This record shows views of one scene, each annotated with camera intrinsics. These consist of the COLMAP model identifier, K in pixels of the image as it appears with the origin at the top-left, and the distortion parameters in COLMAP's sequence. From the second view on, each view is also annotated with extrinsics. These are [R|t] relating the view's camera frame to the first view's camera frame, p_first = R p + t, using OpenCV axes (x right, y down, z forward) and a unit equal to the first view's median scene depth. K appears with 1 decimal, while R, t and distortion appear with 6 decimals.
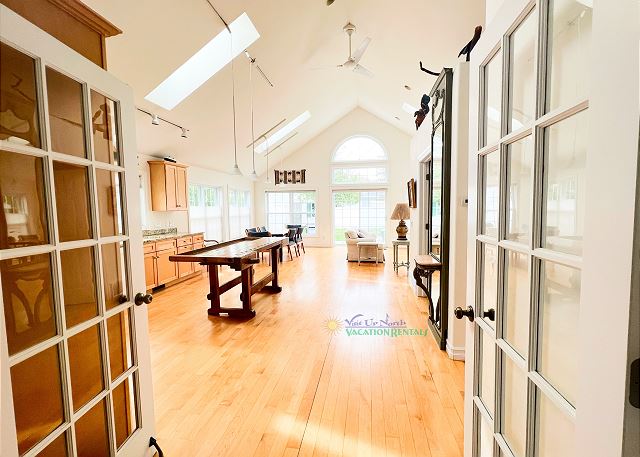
lens RADIAL K [[285.1, 0, 317.6], [0, 285.1, 229.0], [0, 0, 1]] dist [-0.003740, 0.000006]
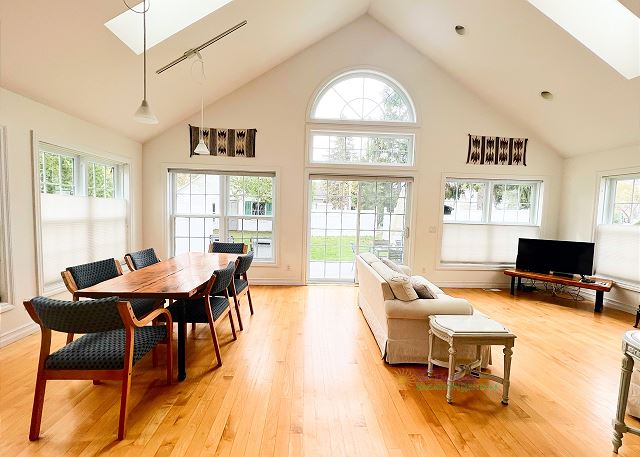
lens RADIAL K [[285.1, 0, 317.6], [0, 285.1, 229.0], [0, 0, 1]] dist [-0.003740, 0.000006]
pose [[0.975296, 0.025673, 0.219407, -0.056637], [-0.024985, 0.999670, -0.005912, -0.048071], [-0.219487, 0.000284, 0.975615, 0.659231]]
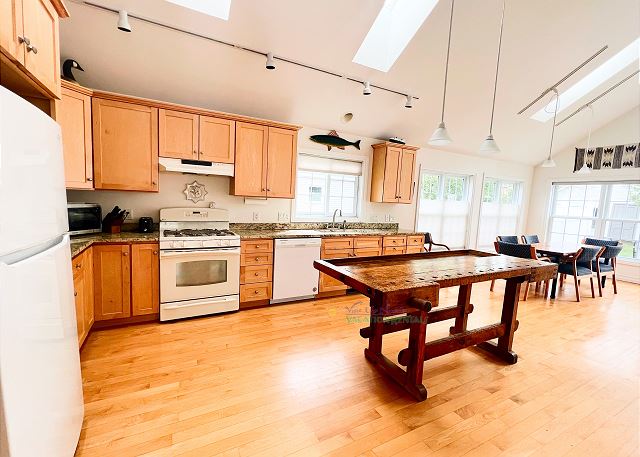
lens RADIAL K [[286.7, 0, 319.1], [0, 286.7, 231.7], [0, 0, 1]] dist [0.002055, 0.000674]
pose [[0.617680, 0.125539, -0.776345, 0.018232], [-0.108995, 0.991315, 0.073581, -0.013966], [0.778840, 0.039168, 0.625999, 0.234332]]
